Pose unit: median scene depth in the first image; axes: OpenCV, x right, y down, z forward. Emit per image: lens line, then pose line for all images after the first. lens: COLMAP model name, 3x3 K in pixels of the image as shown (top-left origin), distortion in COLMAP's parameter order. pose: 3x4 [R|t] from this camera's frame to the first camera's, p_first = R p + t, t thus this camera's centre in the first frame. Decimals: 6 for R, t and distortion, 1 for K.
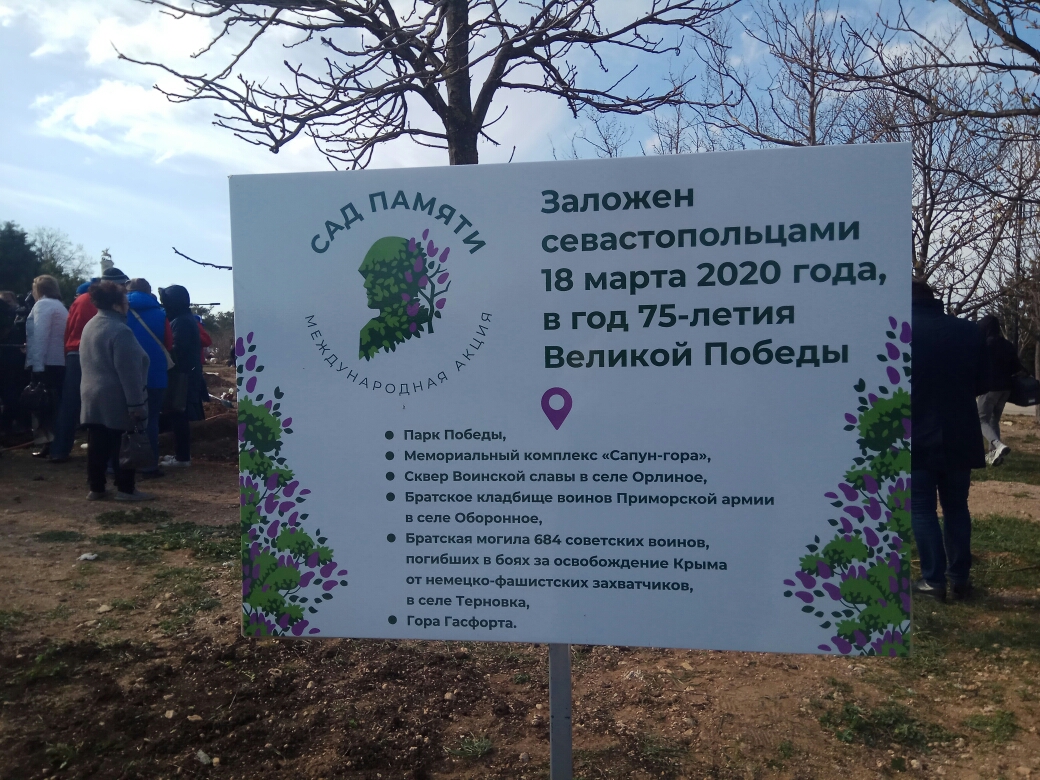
lens RADIAL K [[822.4, 0, 522.8], [0, 822.4, 385.5], [0, 0, 1]] dist [0.016822, -0.055604]
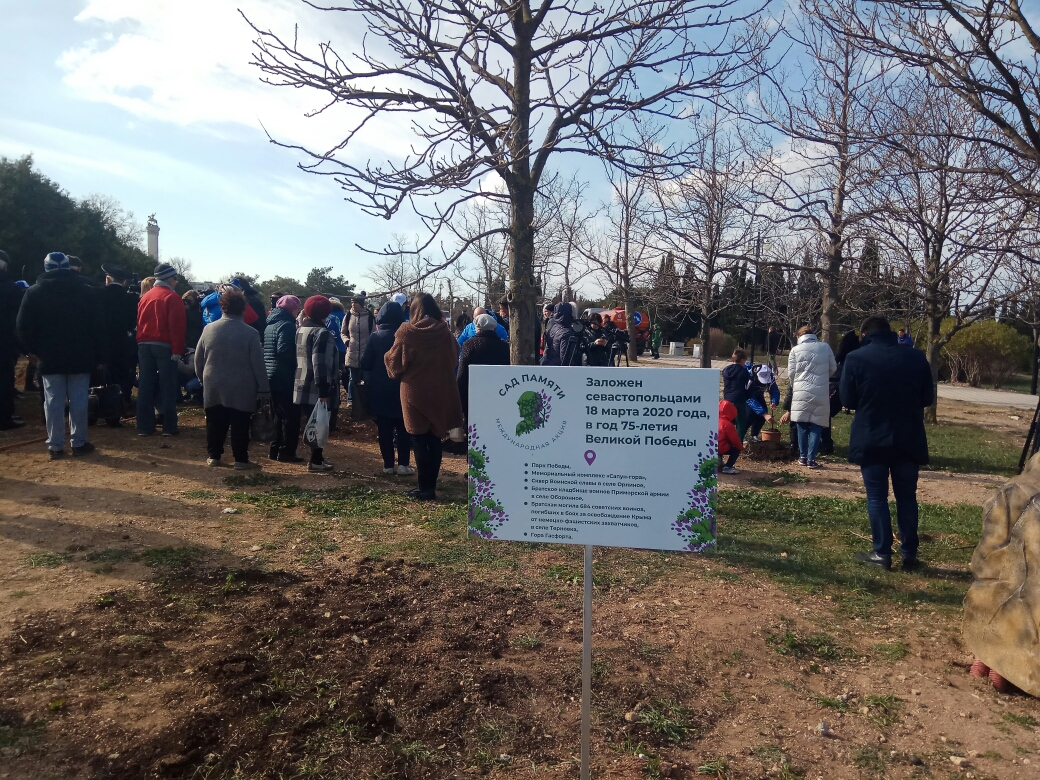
lens RADIAL K [[822.4, 0, 518.6], [0, 822.4, 390.3], [0, 0, 1]] dist [0.016822, -0.055604]
pose [[0.998608, 0.028937, -0.044107, -0.022219], [-0.027140, 0.998799, 0.040799, -0.082716], [0.045234, -0.039545, 0.998193, -0.472160]]
